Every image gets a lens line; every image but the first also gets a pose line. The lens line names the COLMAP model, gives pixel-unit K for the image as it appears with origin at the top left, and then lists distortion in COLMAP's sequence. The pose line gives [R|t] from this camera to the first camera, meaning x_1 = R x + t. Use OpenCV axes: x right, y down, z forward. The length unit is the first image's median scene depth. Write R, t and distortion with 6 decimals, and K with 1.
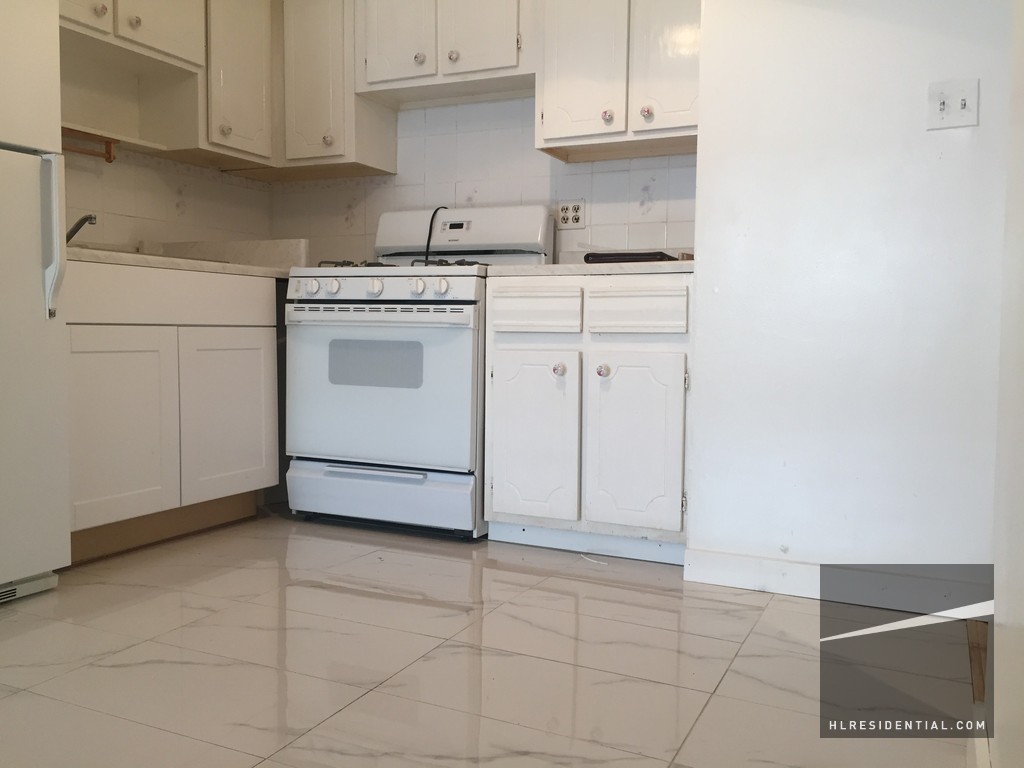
lens RADIAL K [[874.3, 0, 512.0], [0, 874.3, 384.0], [0, 0, 1]] dist [0.063415, -0.006485]
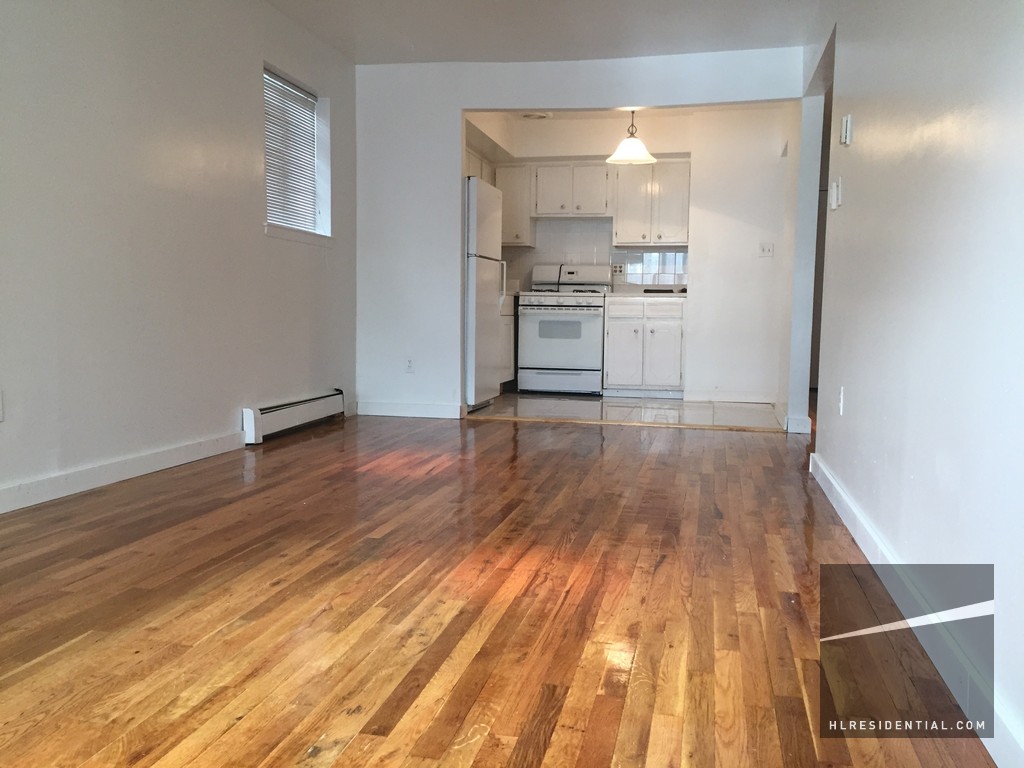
lens RADIAL K [[874.3, 0, 512.0], [0, 874.3, 384.0], [0, 0, 1]] dist [0.063415, -0.006485]
pose [[0.974131, -0.018870, 0.225195, -0.854027], [0.014625, 0.999683, 0.020503, 0.079650], [-0.225510, -0.016679, 0.974098, -1.449858]]
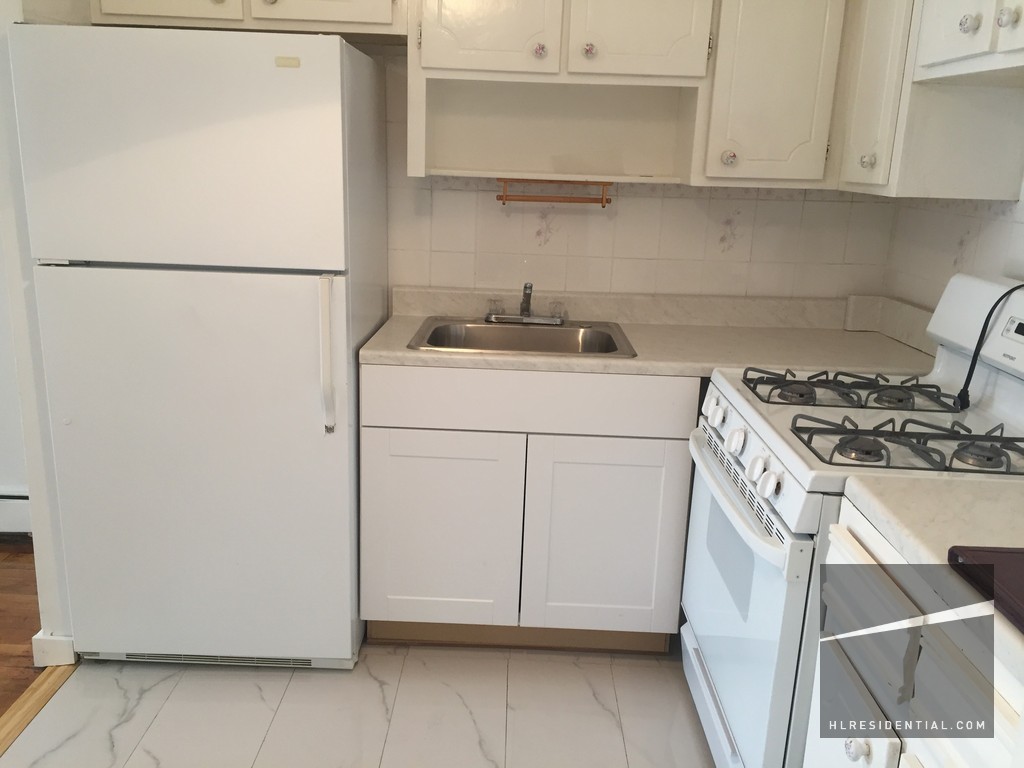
lens RADIAL K [[874.3, 0, 512.0], [0, 874.3, 384.0], [0, 0, 1]] dist [0.063415, -0.006485]
pose [[0.438777, 0.231674, -0.868217, 0.302627], [-0.093630, 0.972721, 0.212242, -0.258158], [0.893705, -0.011836, 0.448500, 0.535014]]
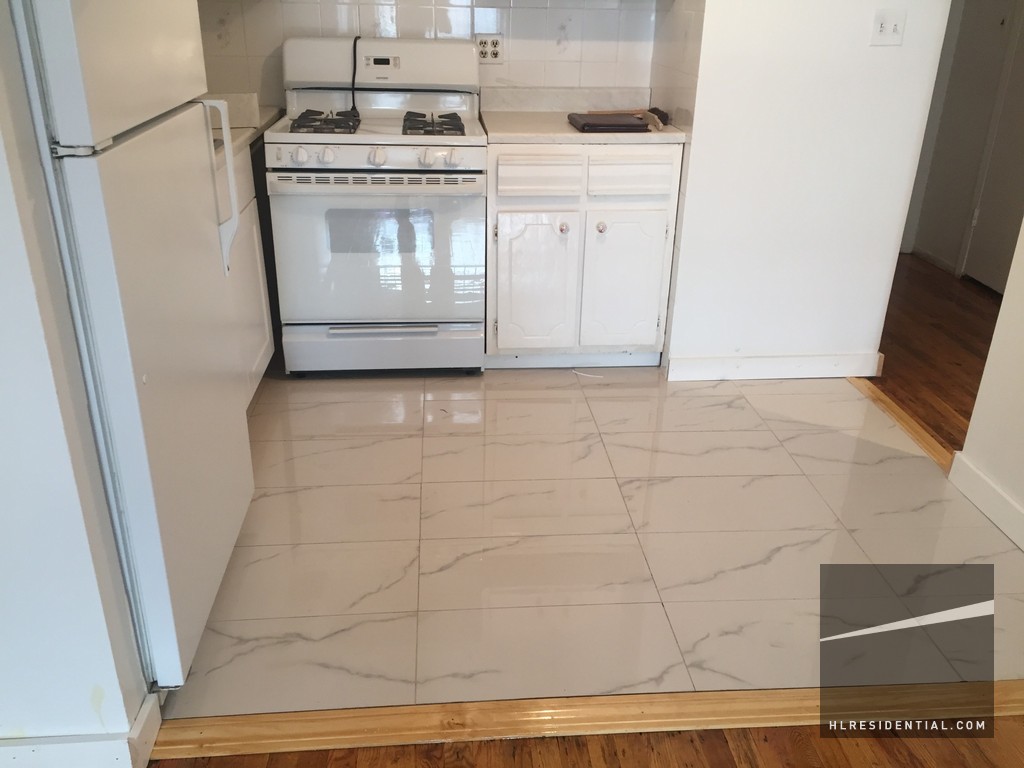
lens RADIAL K [[874.3, 0, 512.0], [0, 874.3, 384.0], [0, 0, 1]] dist [0.063415, -0.006485]
pose [[0.859395, -0.204969, 0.468432, -0.531666], [0.024274, 0.931458, 0.363039, -0.222444], [-0.510736, -0.300623, 0.805465, 0.020975]]
